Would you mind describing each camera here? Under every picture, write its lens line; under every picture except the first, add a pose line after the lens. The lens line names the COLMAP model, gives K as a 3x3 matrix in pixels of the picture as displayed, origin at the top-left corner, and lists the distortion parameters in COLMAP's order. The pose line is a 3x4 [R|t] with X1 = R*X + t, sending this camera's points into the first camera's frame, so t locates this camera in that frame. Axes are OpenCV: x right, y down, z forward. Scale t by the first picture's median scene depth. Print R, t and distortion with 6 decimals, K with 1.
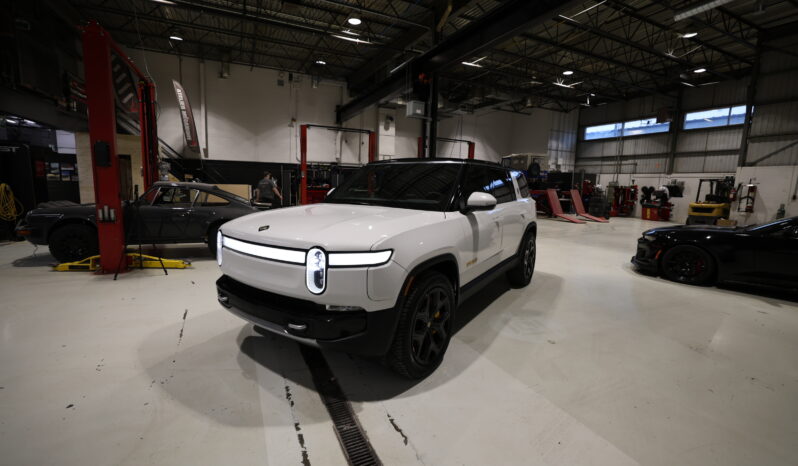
lens RADIAL K [[334.3, 0, 394.4], [0, 334.3, 230.3], [0, 0, 1]] dist [-0.040296, 0.010300]
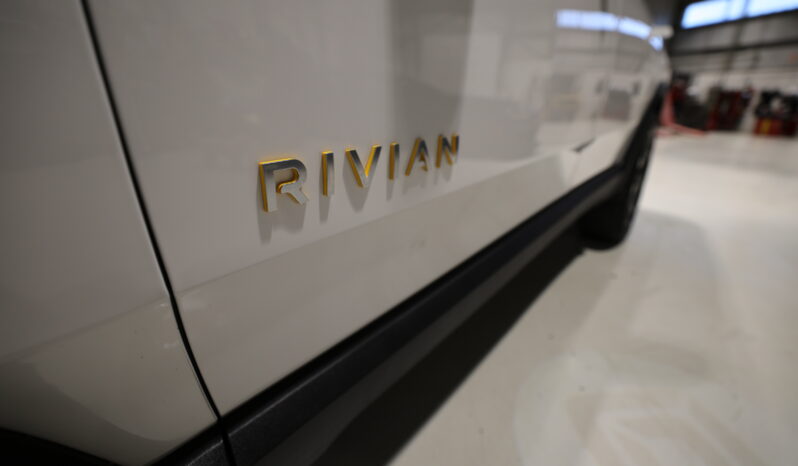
lens RADIAL K [[334.3, 0, 394.4], [0, 334.3, 230.3], [0, 0, 1]] dist [-0.040296, 0.010300]
pose [[0.992831, 0.046069, -0.110290, 0.037191], [-0.018264, 0.970373, 0.240920, 0.013224], [0.118121, -0.237179, 0.964258, 0.136953]]
